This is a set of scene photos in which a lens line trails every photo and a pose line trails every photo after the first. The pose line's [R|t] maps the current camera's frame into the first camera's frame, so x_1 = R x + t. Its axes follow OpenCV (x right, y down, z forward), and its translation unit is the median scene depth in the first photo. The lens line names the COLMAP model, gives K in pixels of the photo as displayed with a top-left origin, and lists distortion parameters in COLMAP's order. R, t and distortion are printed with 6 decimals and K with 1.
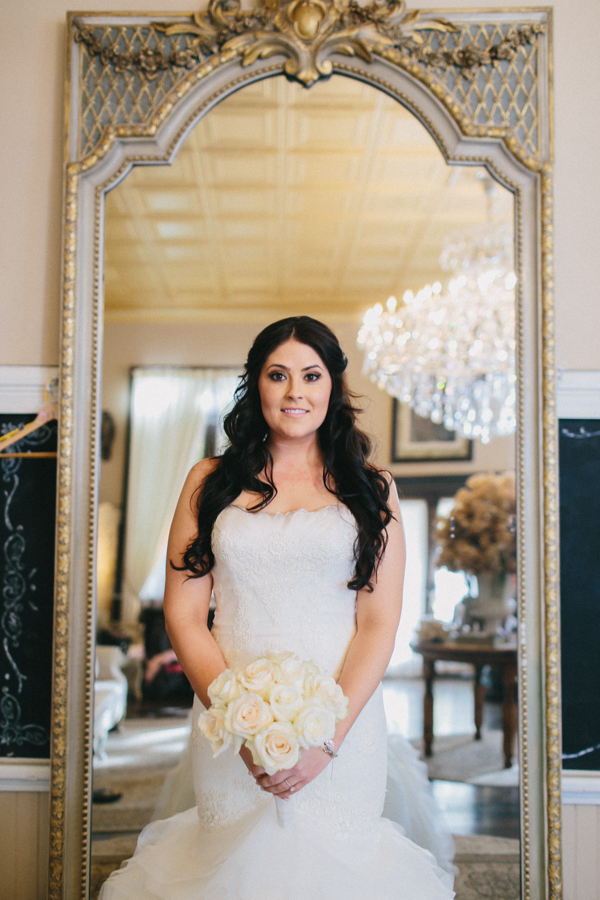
lens RADIAL K [[886.6, 0, 294.3], [0, 886.6, 447.0], [0, 0, 1]] dist [0.025427, 0.000000]
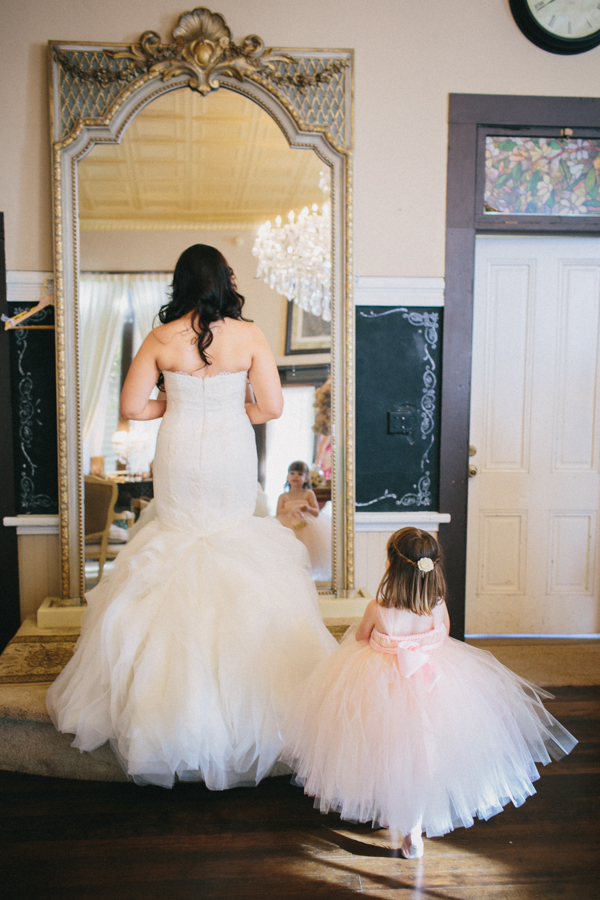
lens RADIAL K [[886.6, 0, 301.7], [0, 886.6, 459.0], [0, 0, 1]] dist [0.025427, 0.000000]
pose [[0.994222, -0.016132, 0.106124, 0.009192], [0.003559, 0.993054, 0.117609, 0.059031], [-0.107284, -0.116552, 0.987373, -0.684144]]
